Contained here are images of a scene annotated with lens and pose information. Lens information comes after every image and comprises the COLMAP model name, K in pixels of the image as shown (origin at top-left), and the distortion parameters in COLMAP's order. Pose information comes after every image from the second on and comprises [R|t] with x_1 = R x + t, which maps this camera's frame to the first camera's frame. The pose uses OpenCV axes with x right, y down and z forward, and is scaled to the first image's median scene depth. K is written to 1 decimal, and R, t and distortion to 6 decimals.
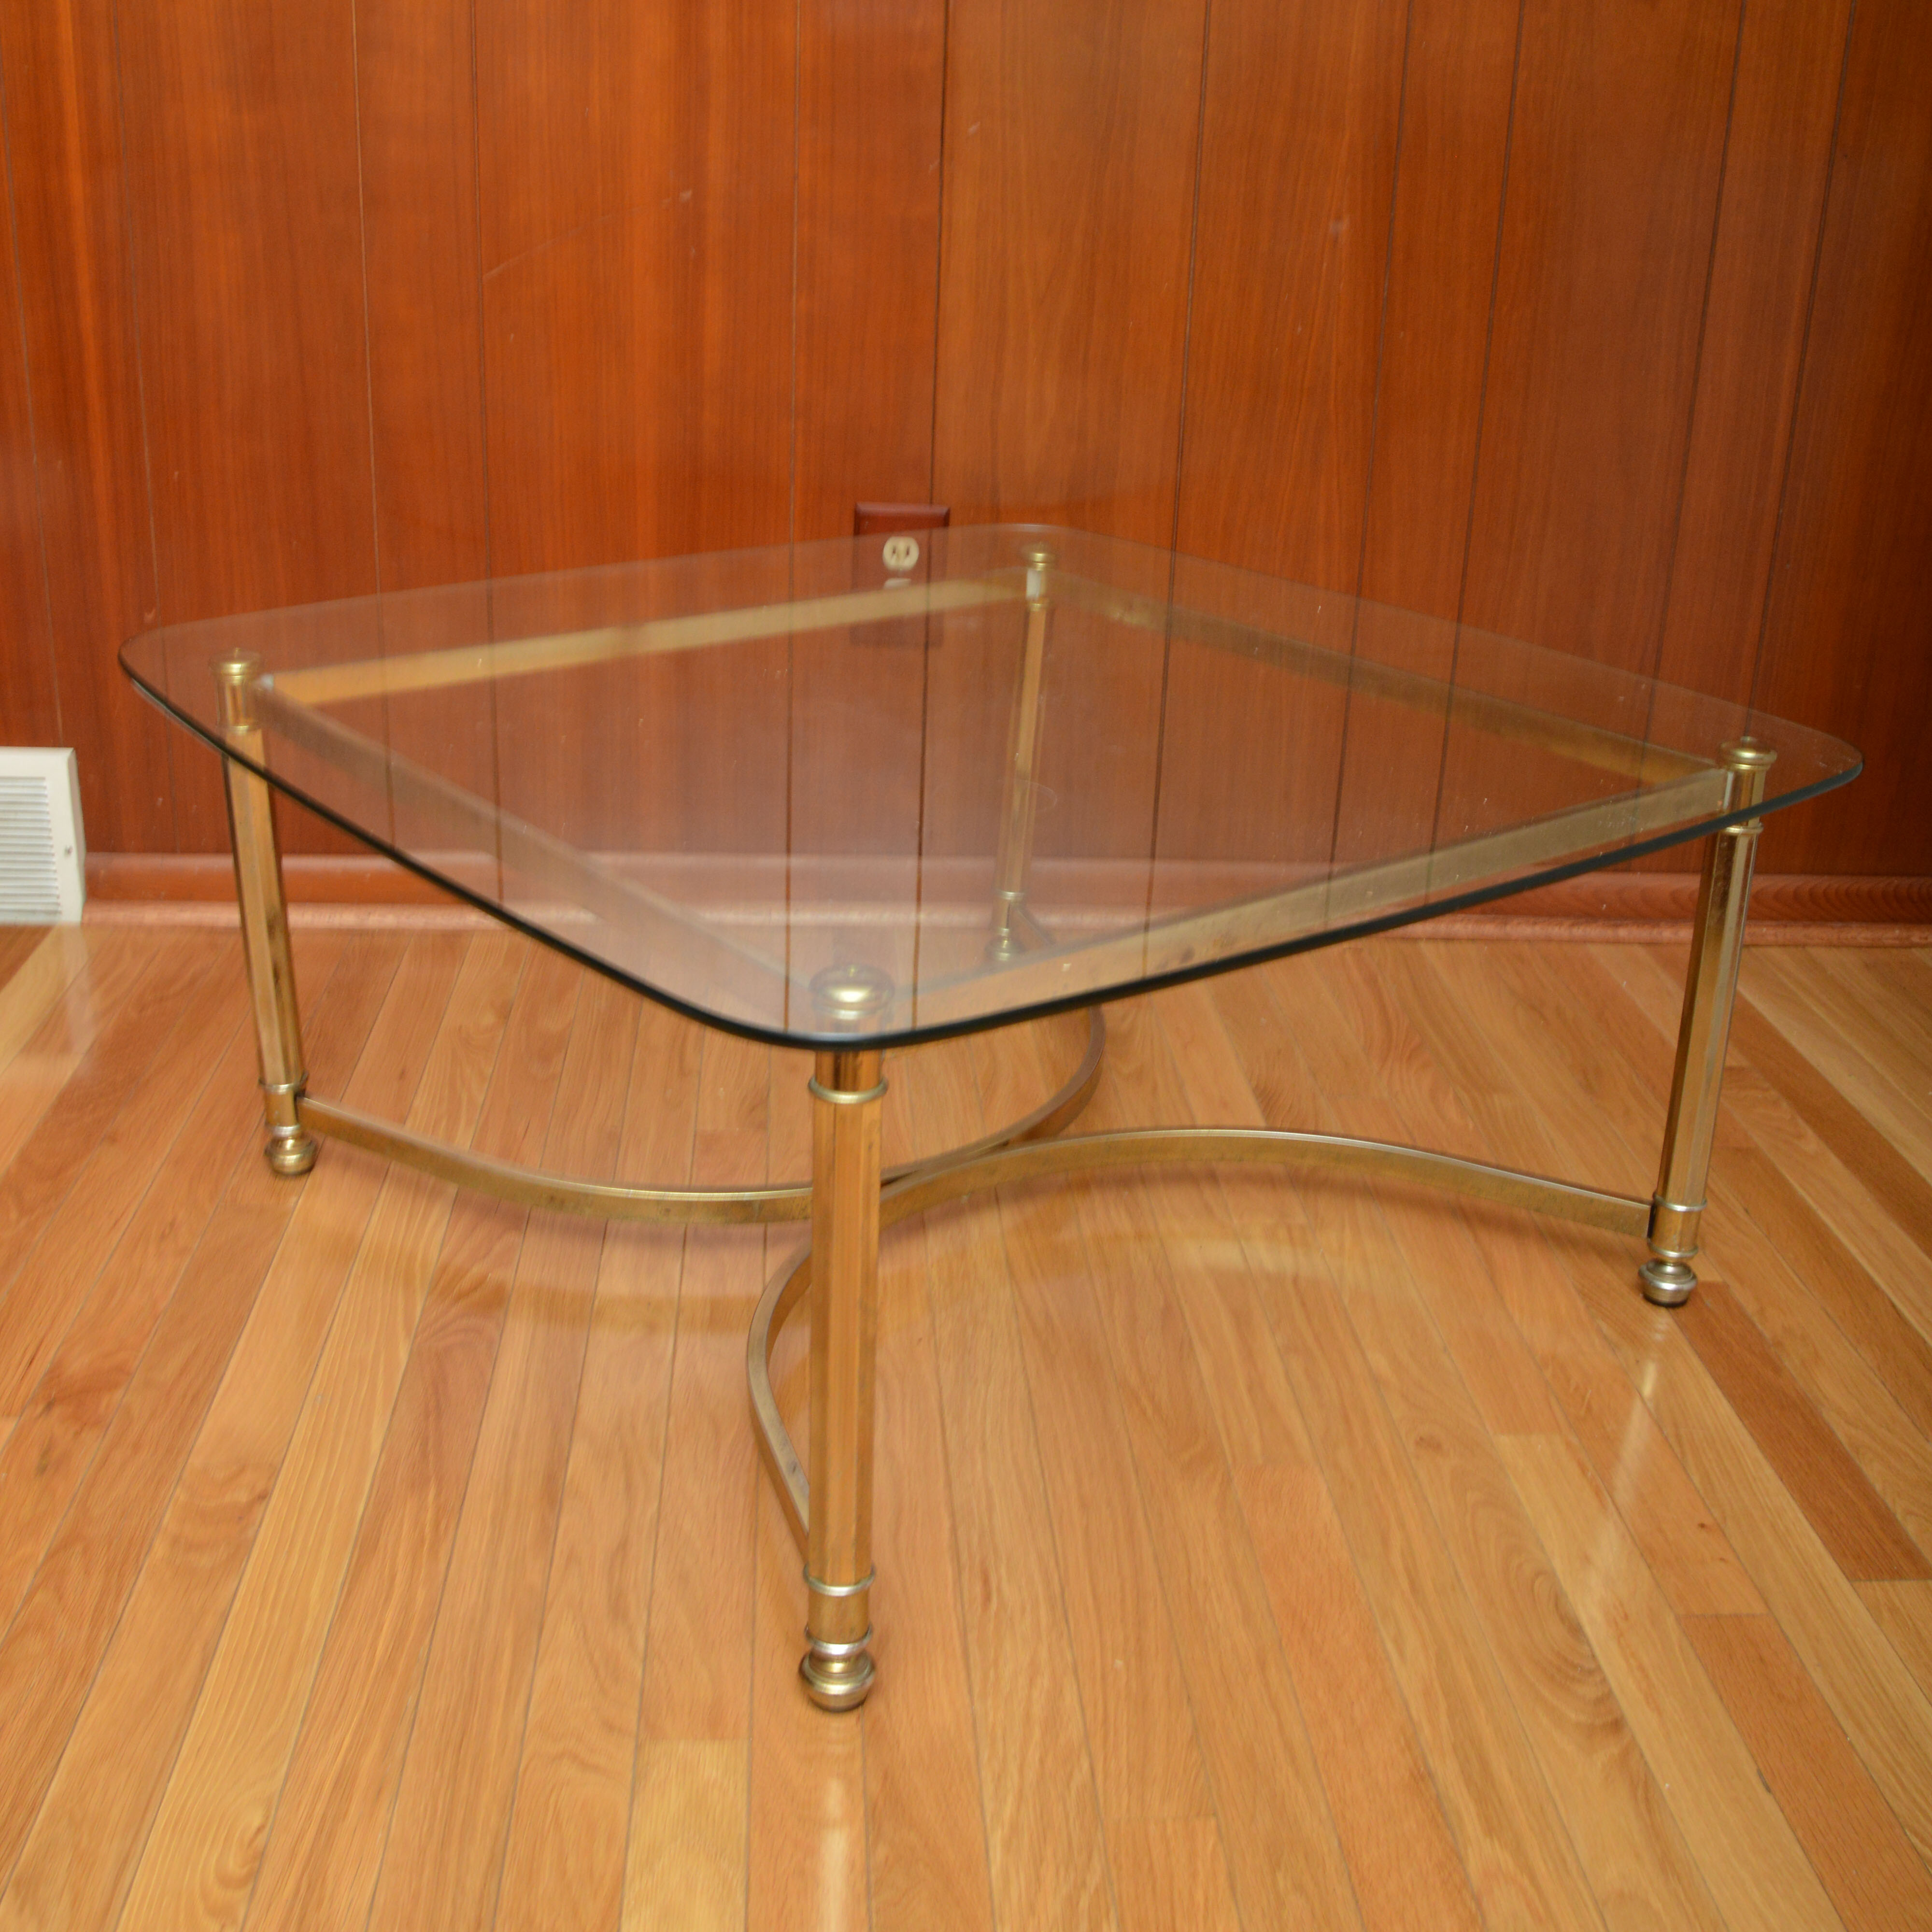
lens RADIAL K [[2649.7, 0, 966.0], [0, 2649.7, 966.0], [0, 0, 1]] dist [-0.096626, 0.056865]
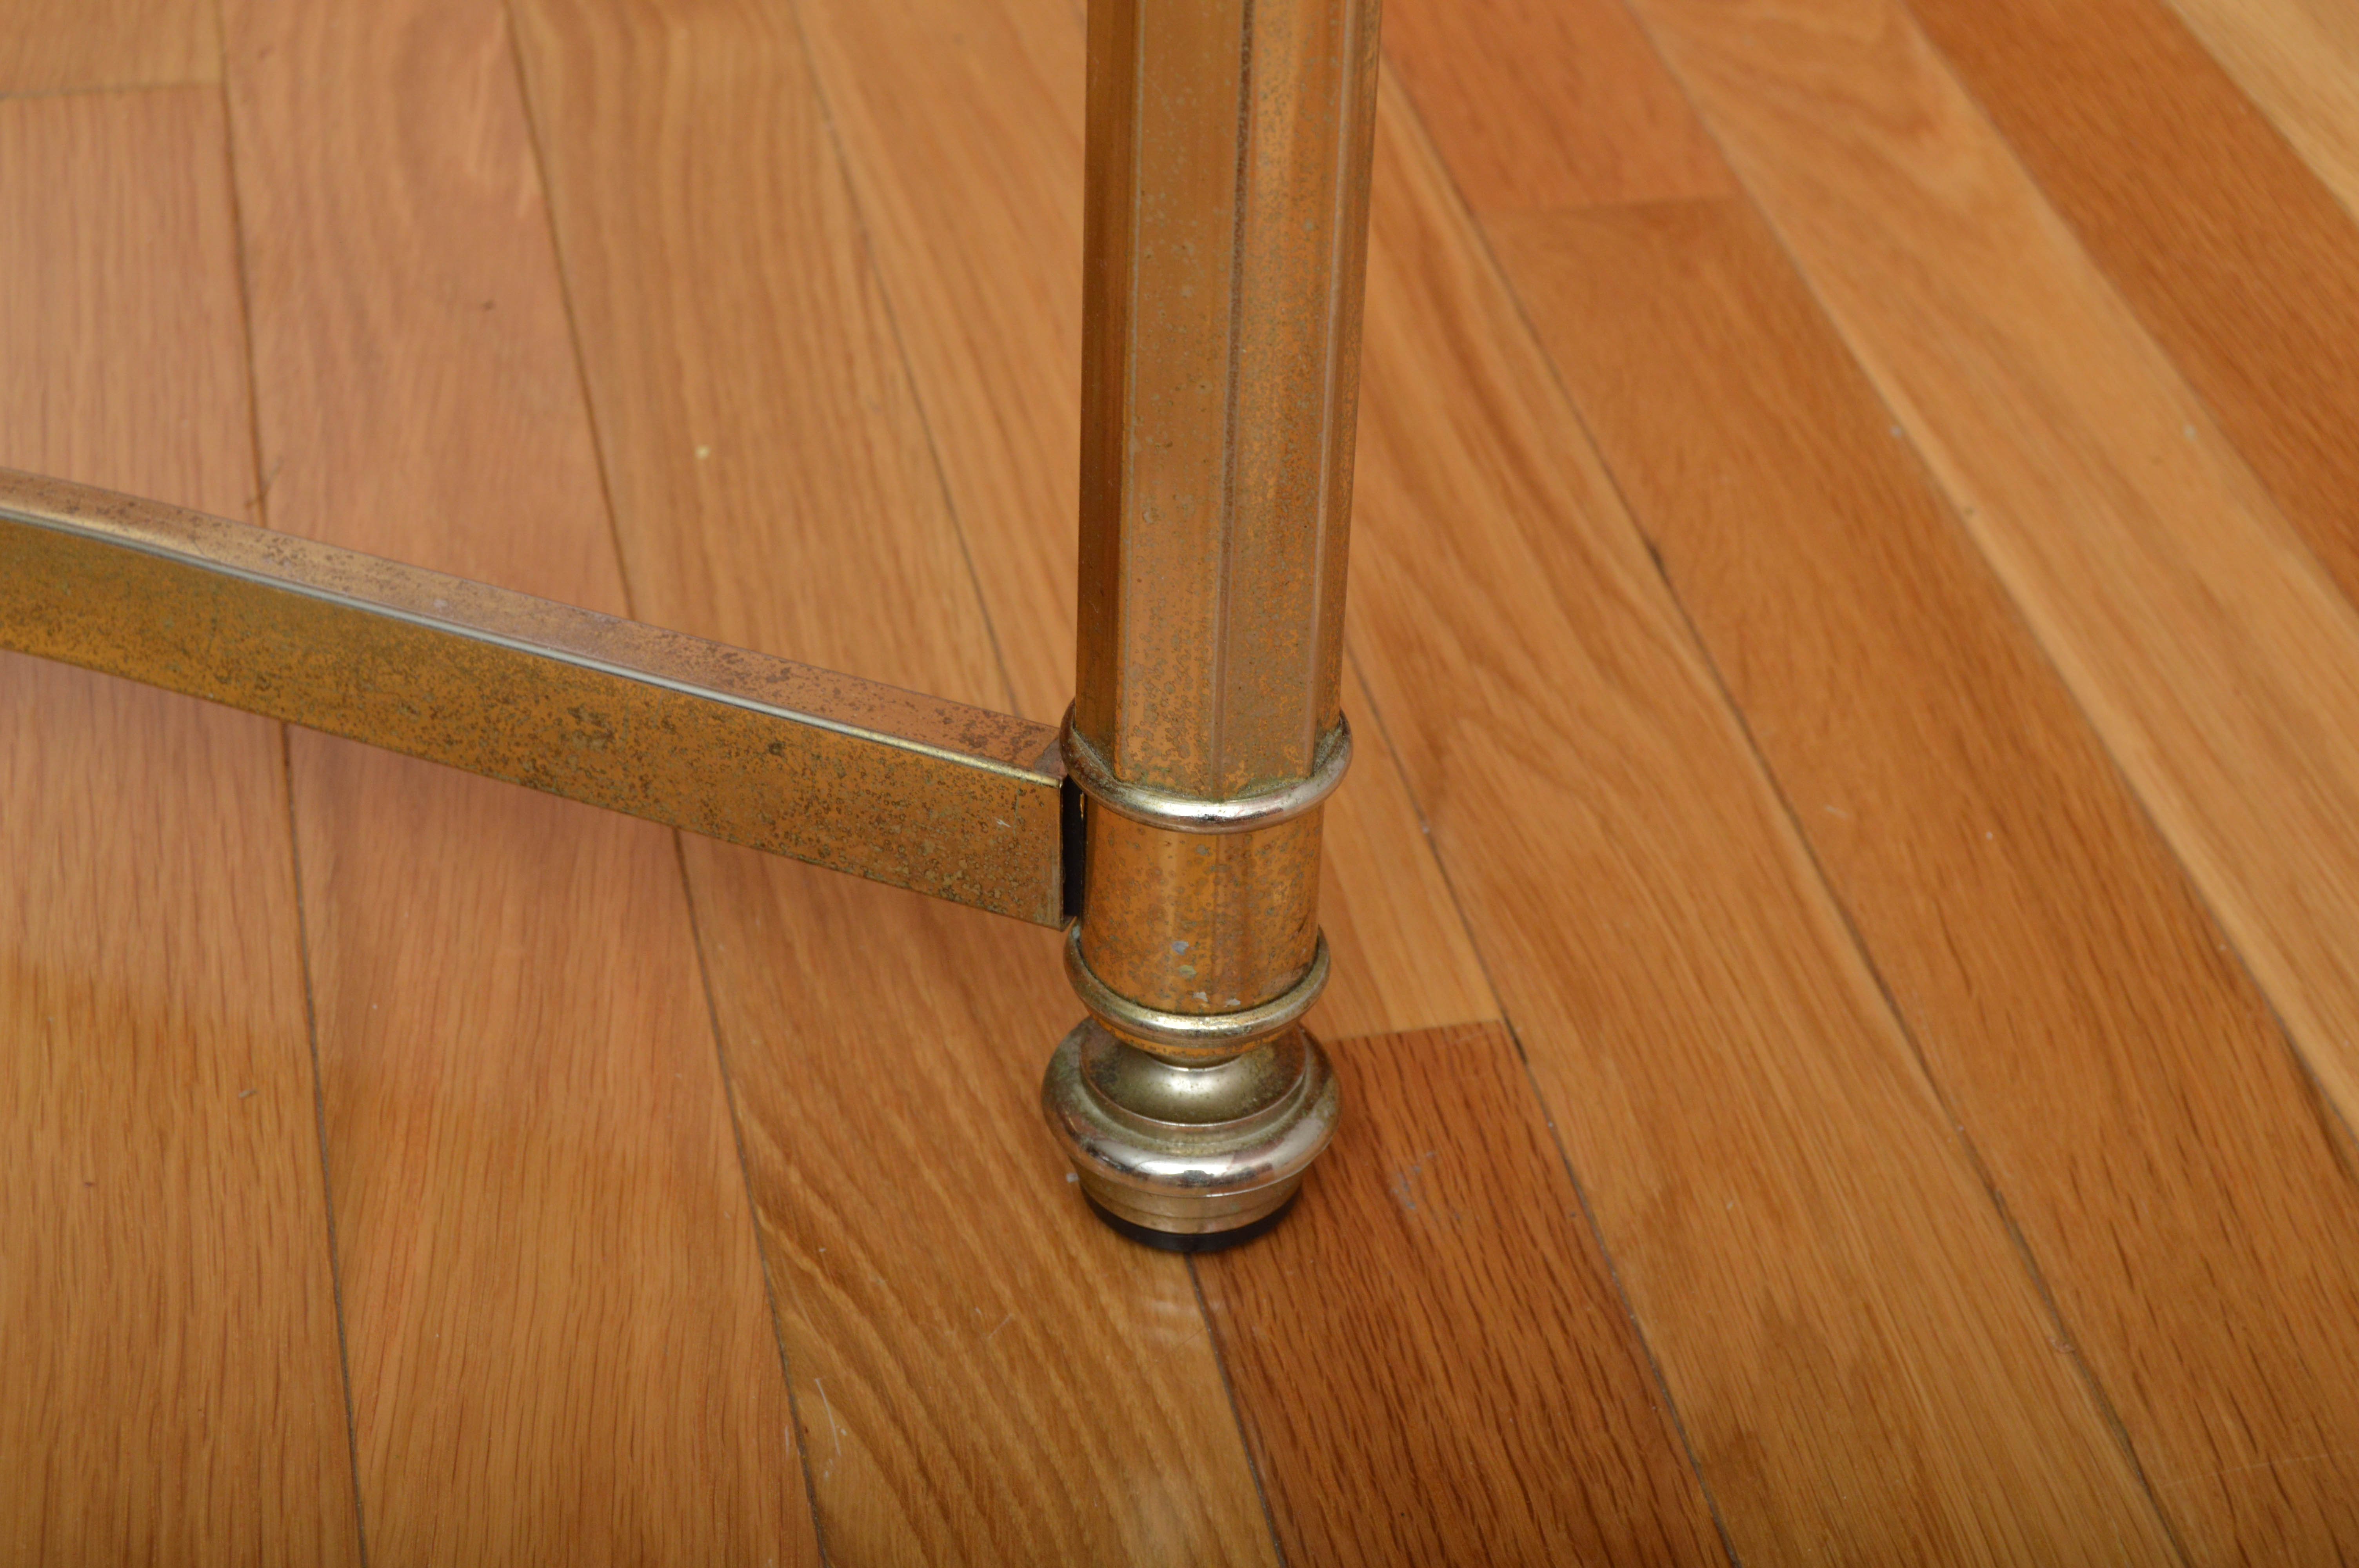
lens RADIAL K [[4770.1, 0, 1179.5], [0, 4770.1, 784.0], [0, 0, 1]] dist [-0.052533, -0.053884]
pose [[0.989917, -0.088737, 0.110409, 0.236633], [0.055939, 0.961003, 0.270821, -0.000671], [-0.130135, -0.261914, 0.956277, 0.687753]]
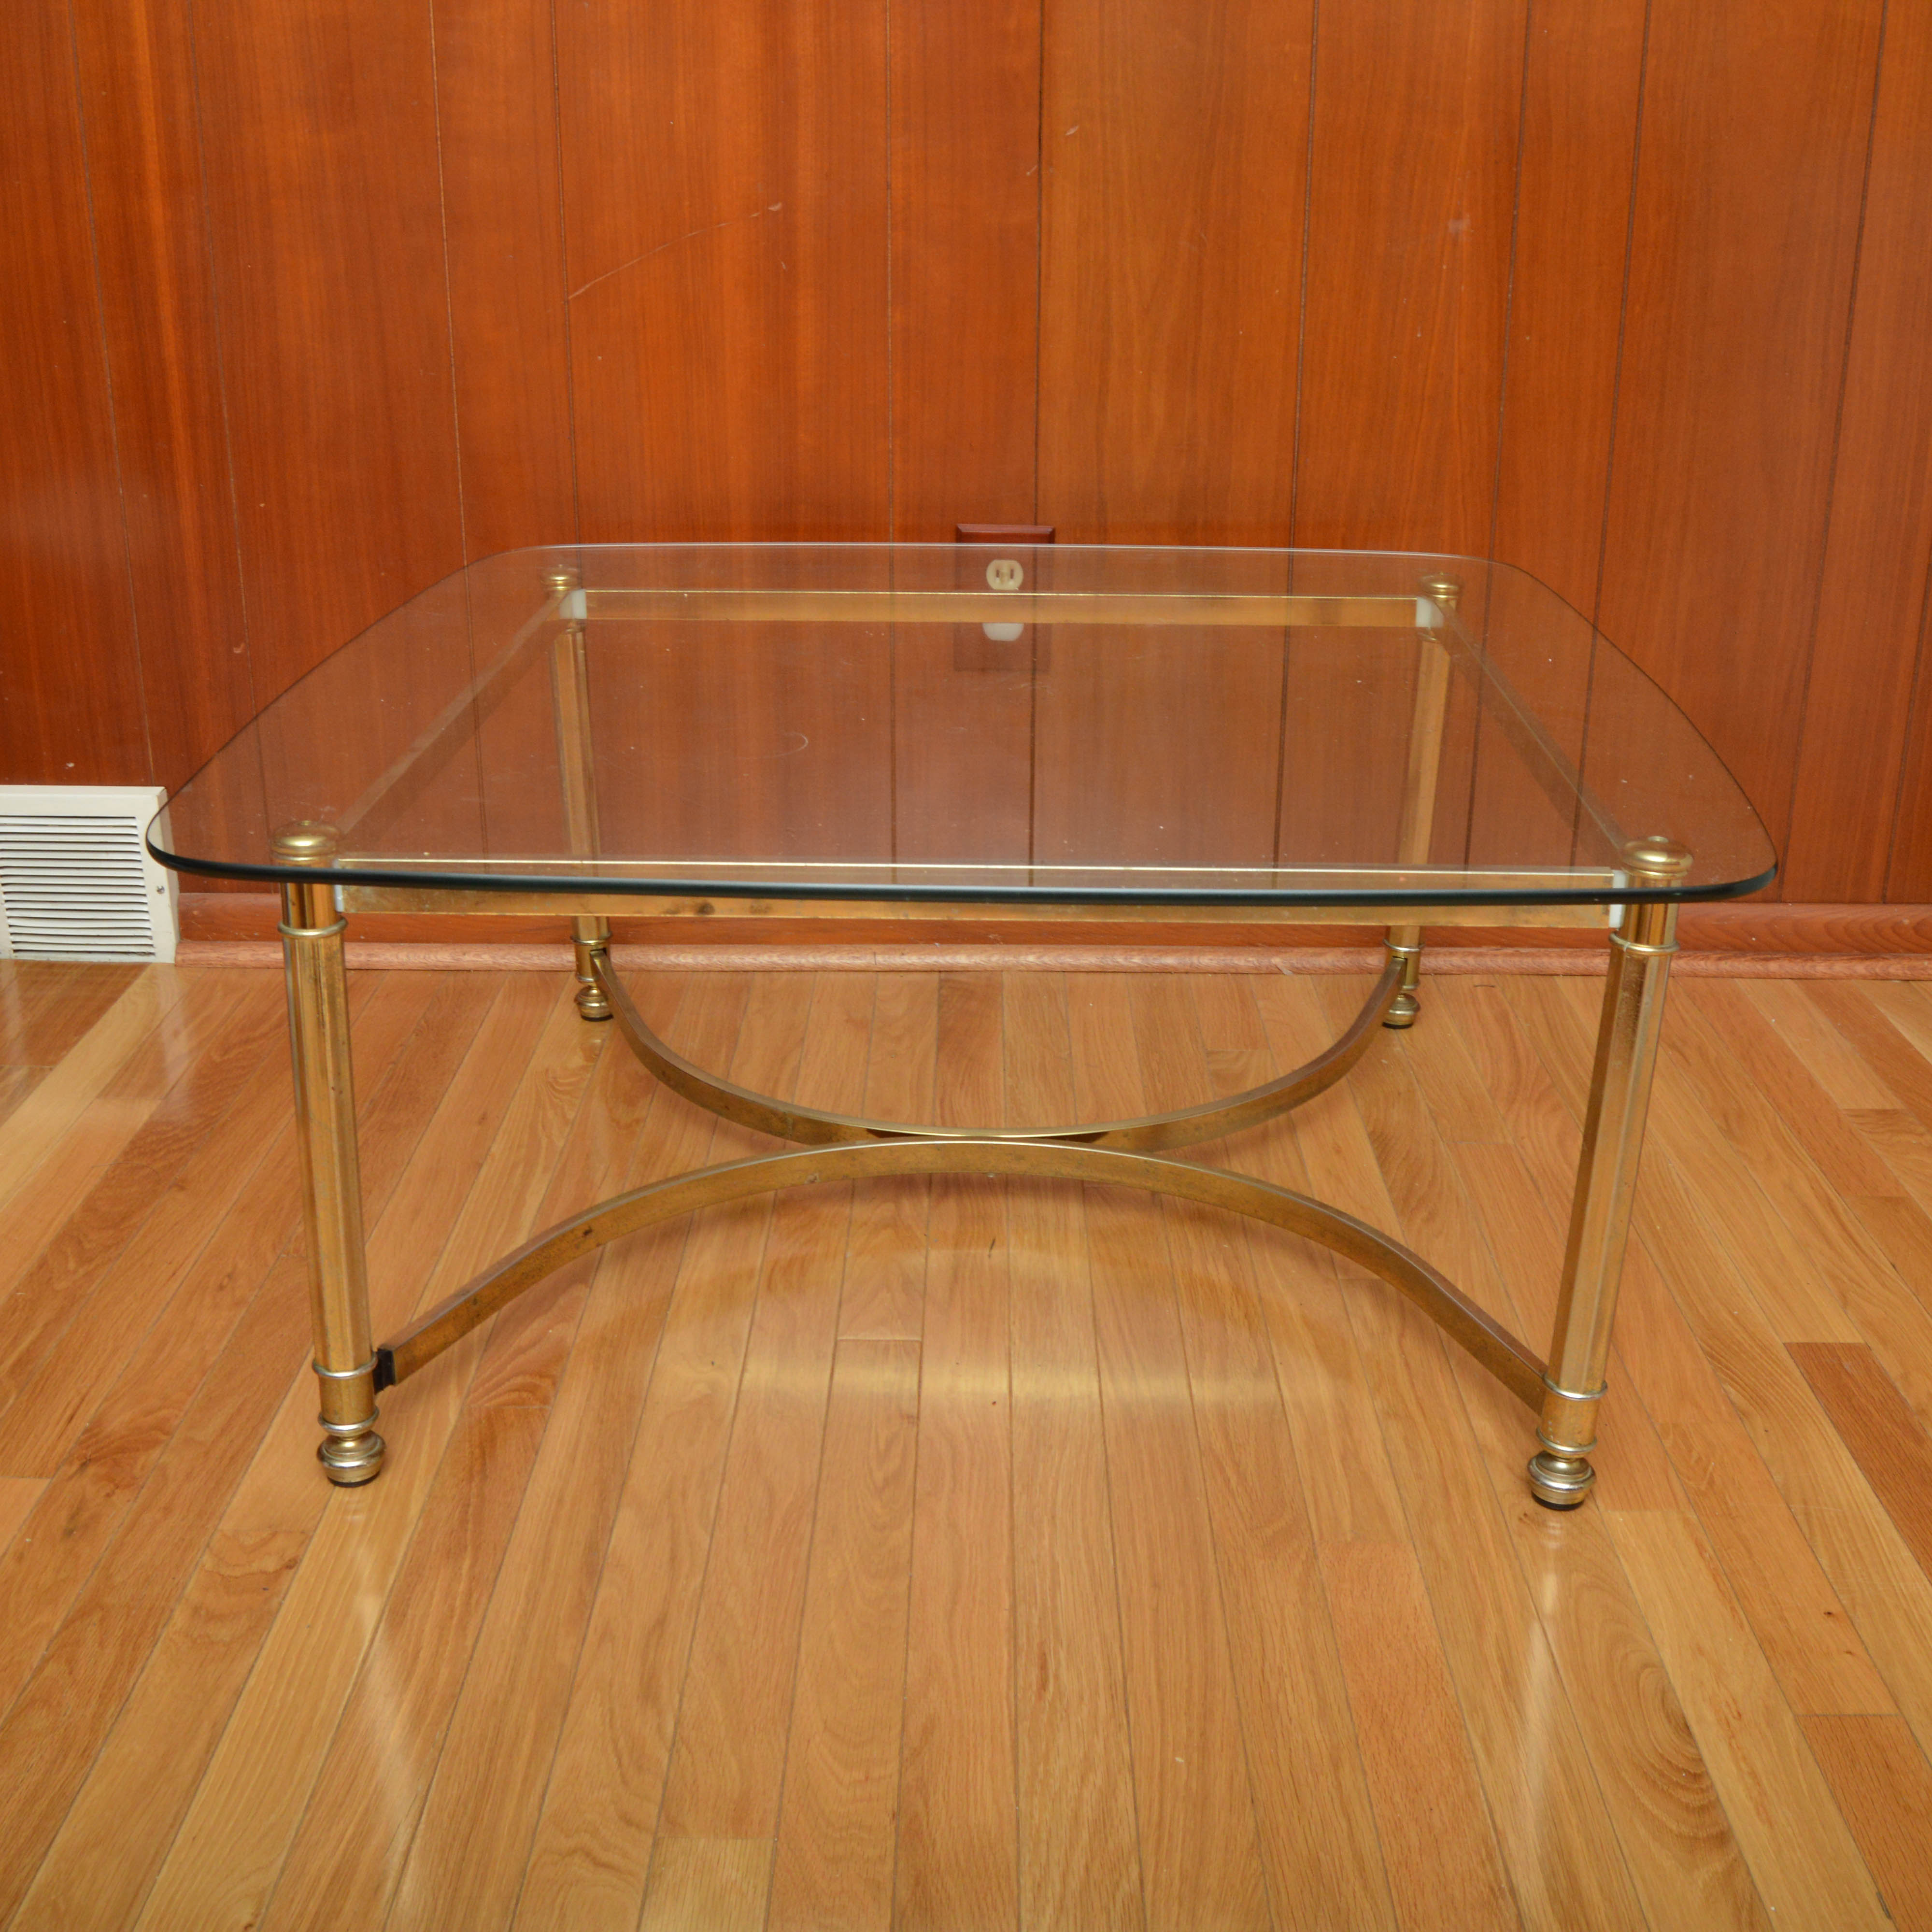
lens RADIAL K [[2649.7, 0, 966.0], [0, 2649.7, 966.0], [0, 0, 1]] dist [-0.096626, 0.056865]
pose [[0.997371, -0.003836, -0.072369, 0.041278], [0.002895, 0.999910, -0.013112, -0.001997], [0.072412, 0.012868, 0.997292, 0.055948]]
